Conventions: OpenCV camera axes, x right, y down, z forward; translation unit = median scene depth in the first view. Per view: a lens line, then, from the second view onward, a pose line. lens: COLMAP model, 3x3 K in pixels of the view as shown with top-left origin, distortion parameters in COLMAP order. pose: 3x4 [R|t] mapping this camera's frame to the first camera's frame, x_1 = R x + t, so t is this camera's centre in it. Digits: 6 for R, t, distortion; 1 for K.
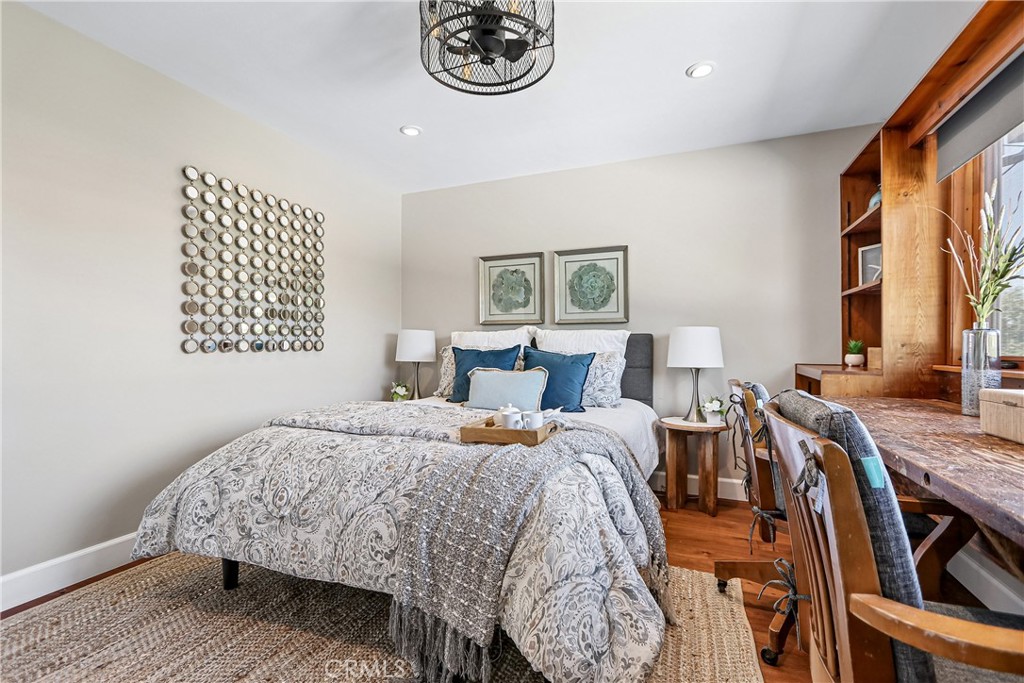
lens RADIAL K [[466.4, 0, 503.4], [0, 466.4, 345.4], [0, 0, 1]] dist [0.001748, -0.001833]
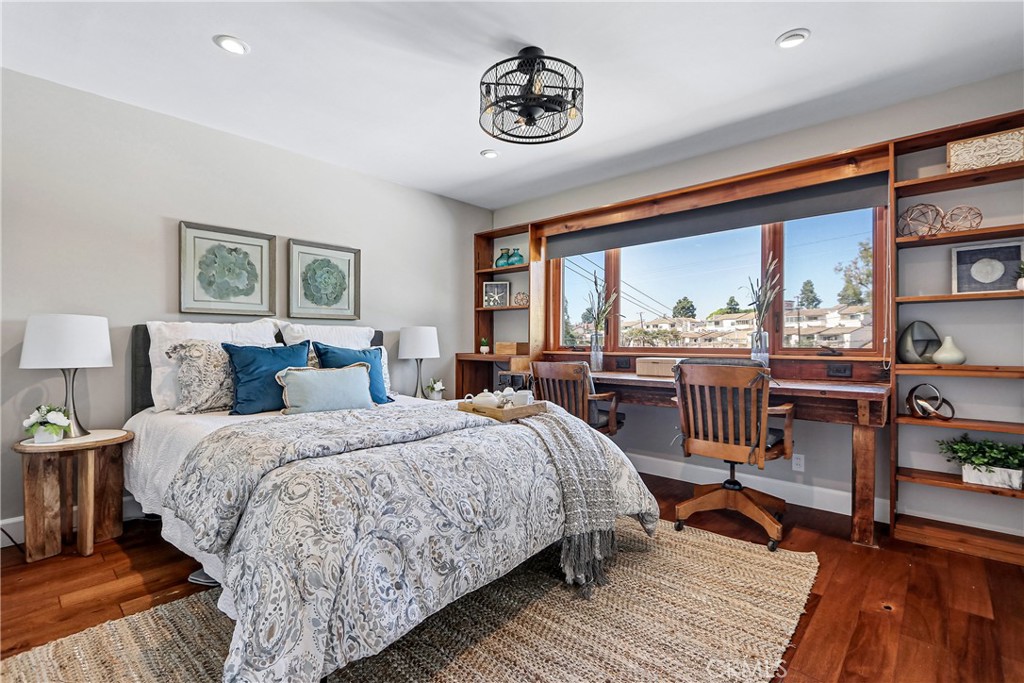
lens RADIAL K [[466.4, 0, 503.6], [0, 466.4, 341.6], [0, 0, 1]] dist [0.001748, -0.001833]
pose [[0.344671, -0.001403, 0.938723, -0.694976], [-0.001696, 0.999996, 0.002117, -0.002030], [-0.938722, -0.002322, 0.344667, 0.333830]]
